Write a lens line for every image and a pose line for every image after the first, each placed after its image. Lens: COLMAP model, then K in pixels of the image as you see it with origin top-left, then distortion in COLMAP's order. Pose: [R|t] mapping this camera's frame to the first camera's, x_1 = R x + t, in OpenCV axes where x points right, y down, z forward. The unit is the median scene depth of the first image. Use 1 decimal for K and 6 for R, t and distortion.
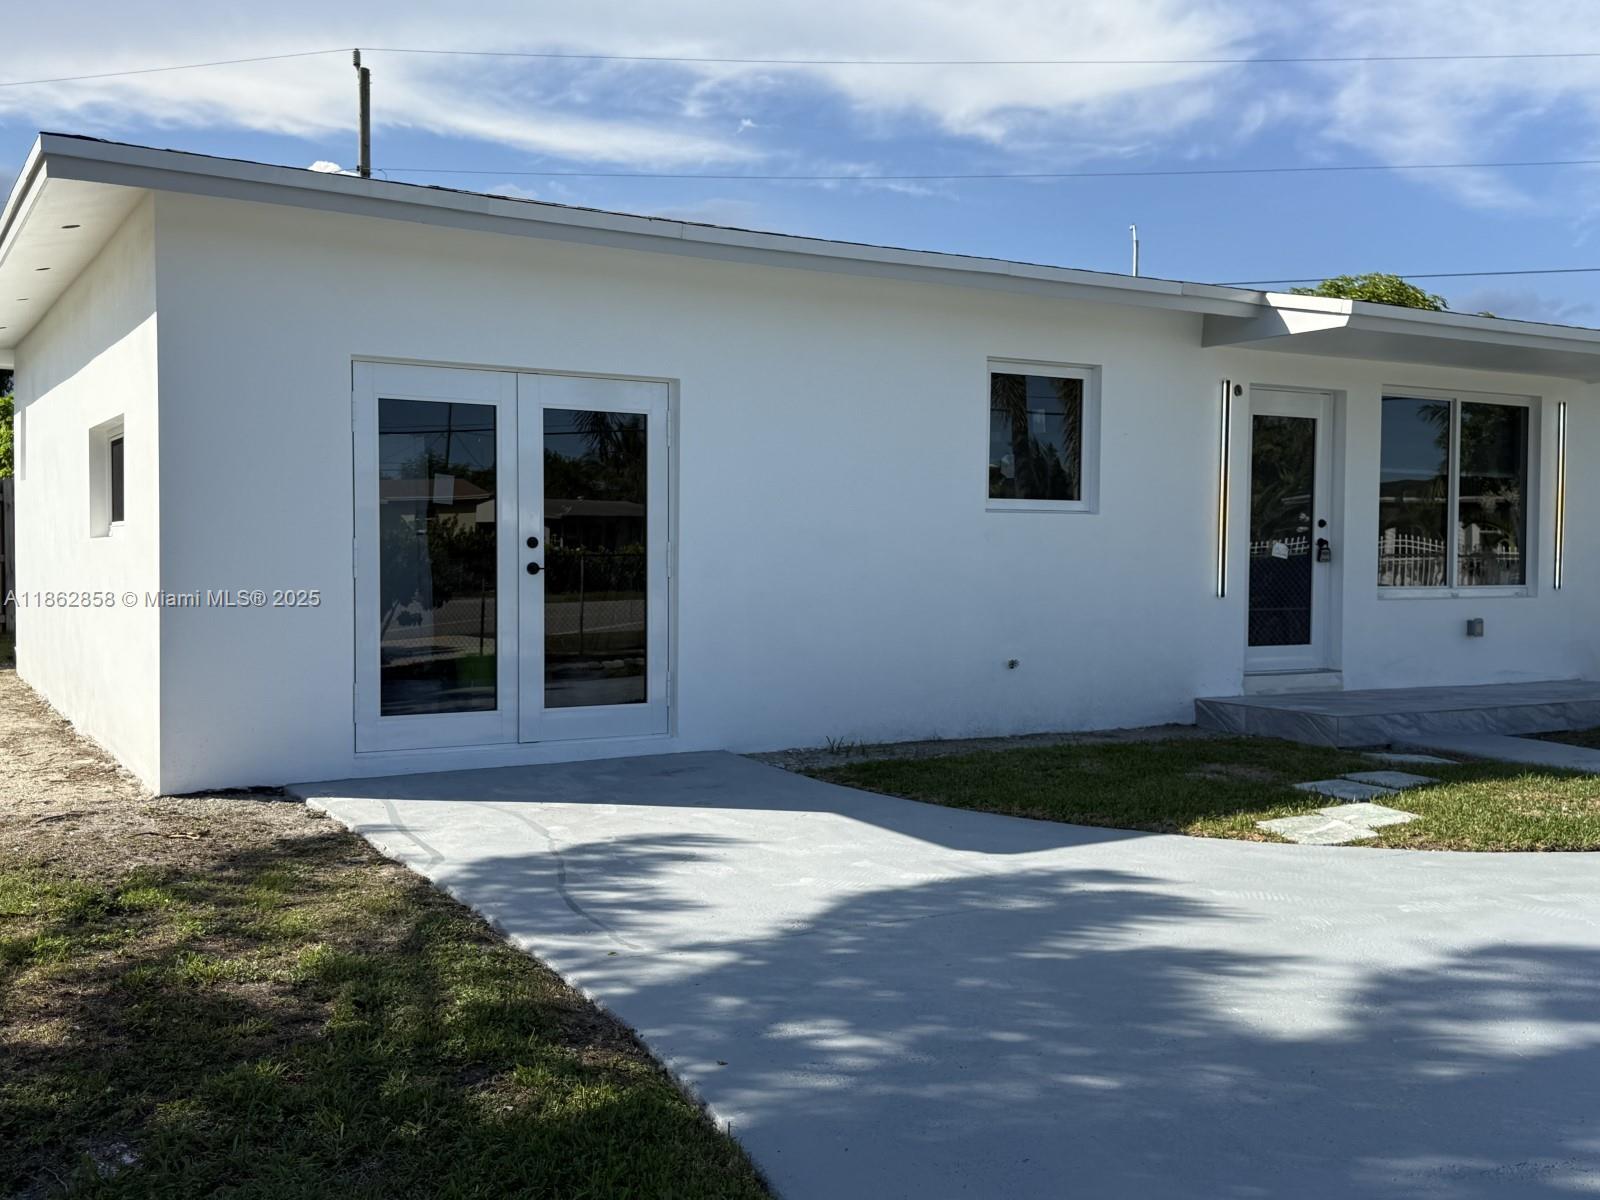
lens RADIAL K [[1537.6, 0, 800.0], [0, 1537.6, 600.0], [0, 0, 1]] dist [0.176501, -0.339981]
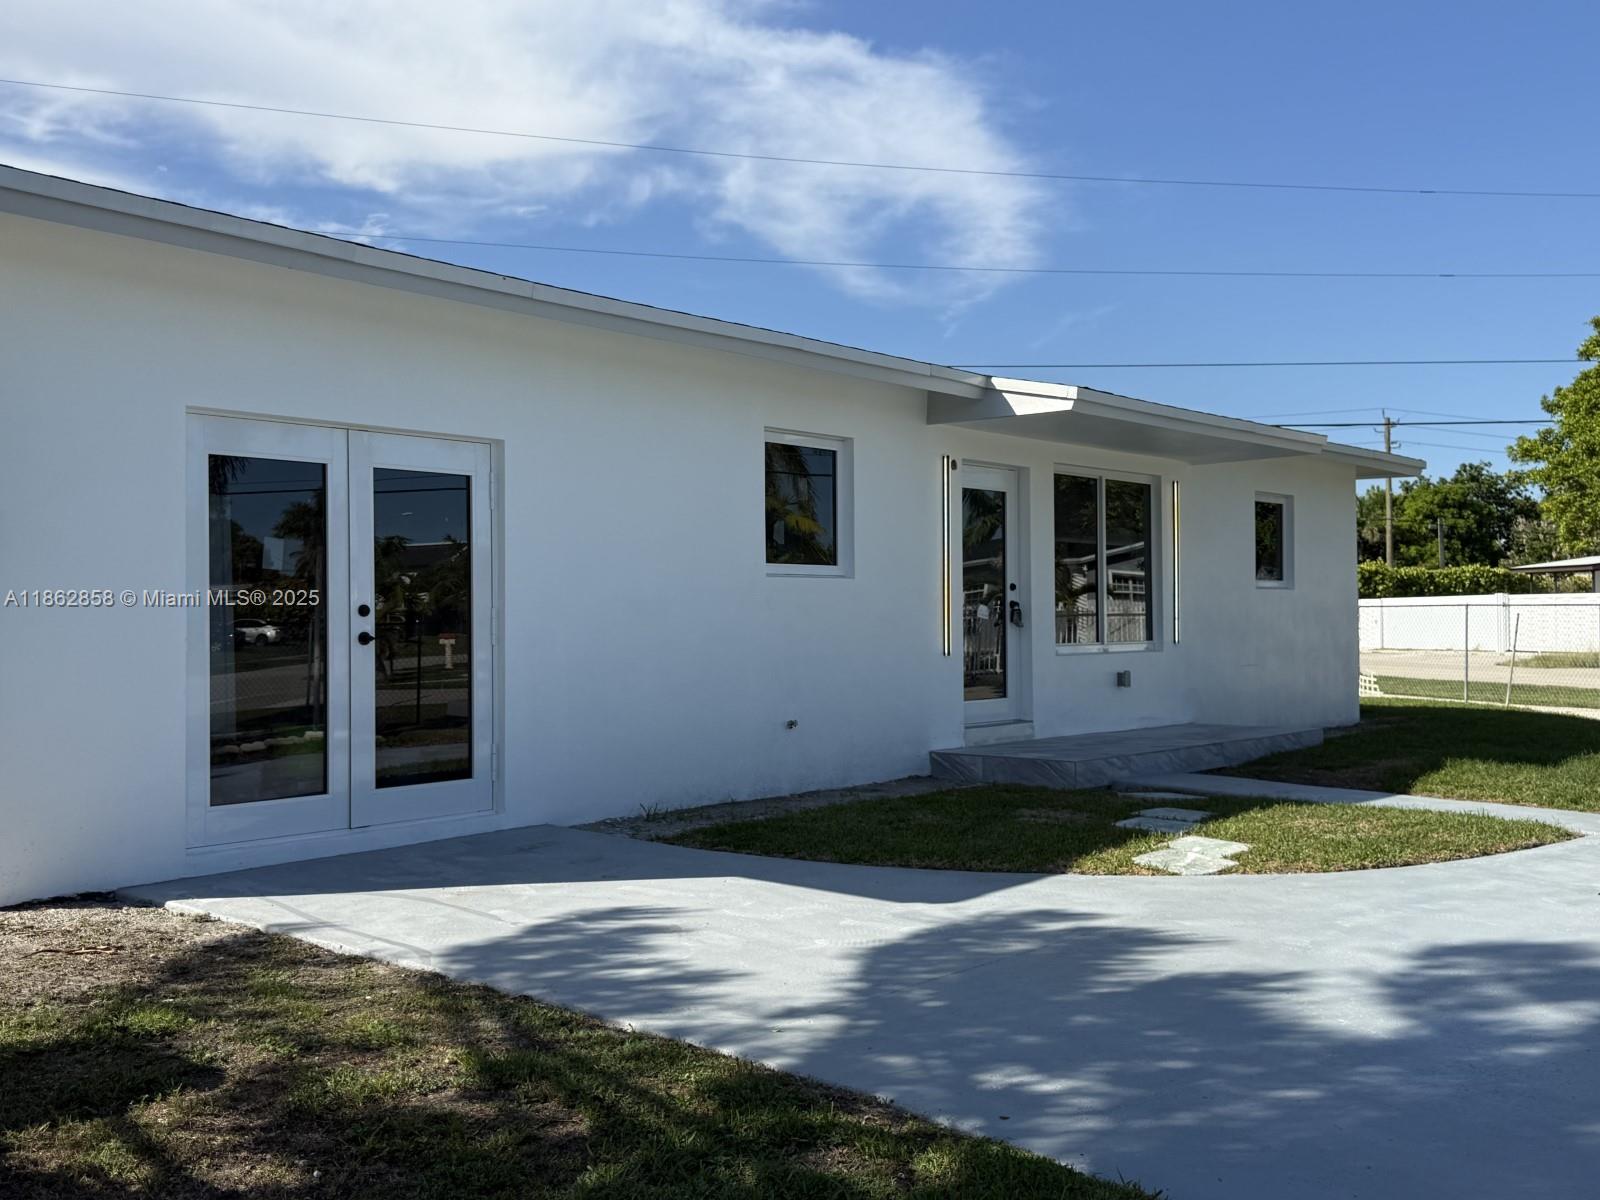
lens RADIAL K [[1549.5, 0, 779.4], [0, 1549.5, 597.5], [0, 0, 1]] dist [0.179848, -0.375701]
pose [[0.945667, -0.008329, 0.325030, -0.199404], [0.022953, 0.998888, -0.041184, -0.000431], [-0.324325, 0.046406, 0.944807, 0.022488]]
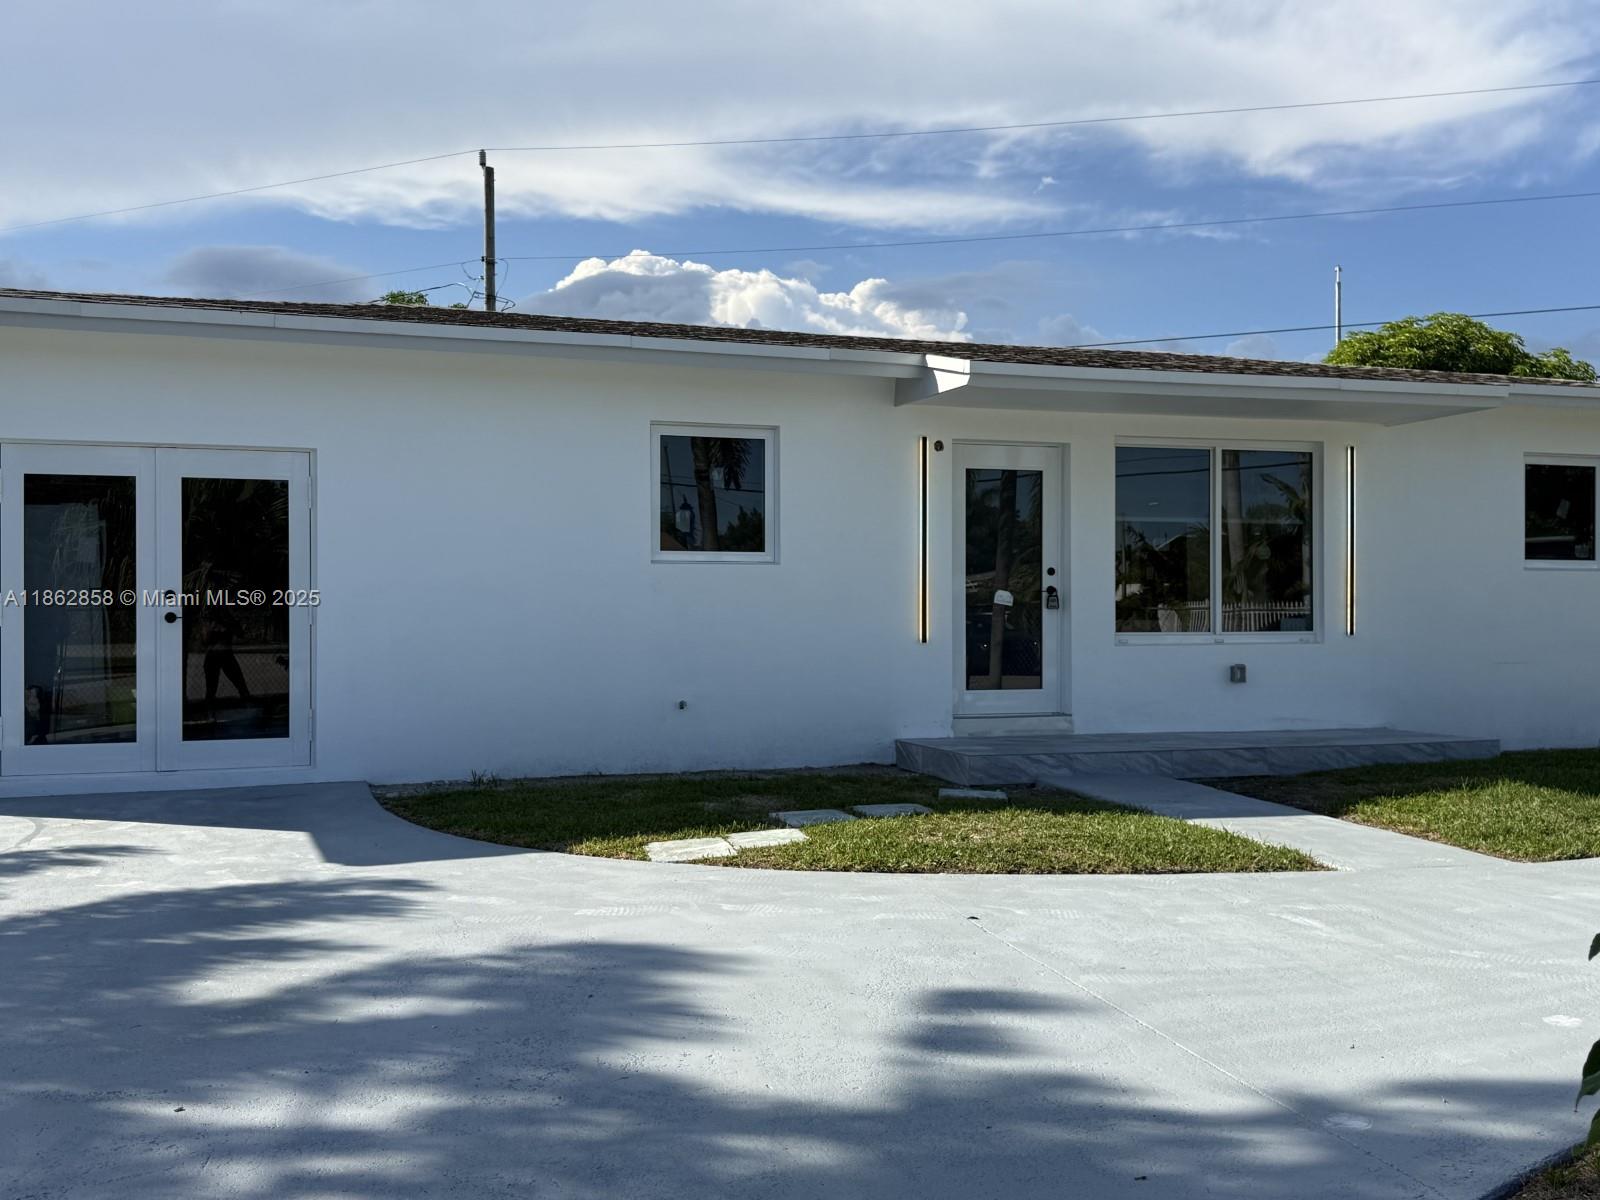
lens RADIAL K [[1537.6, 0, 800.0], [0, 1537.6, 600.0], [0, 0, 1]] dist [0.176501, -0.339981]
pose [[0.981046, -0.008669, -0.193583, 0.415685], [0.001540, 0.999316, -0.036950, 0.008233], [0.193771, 0.035951, 0.980388, -0.035799]]
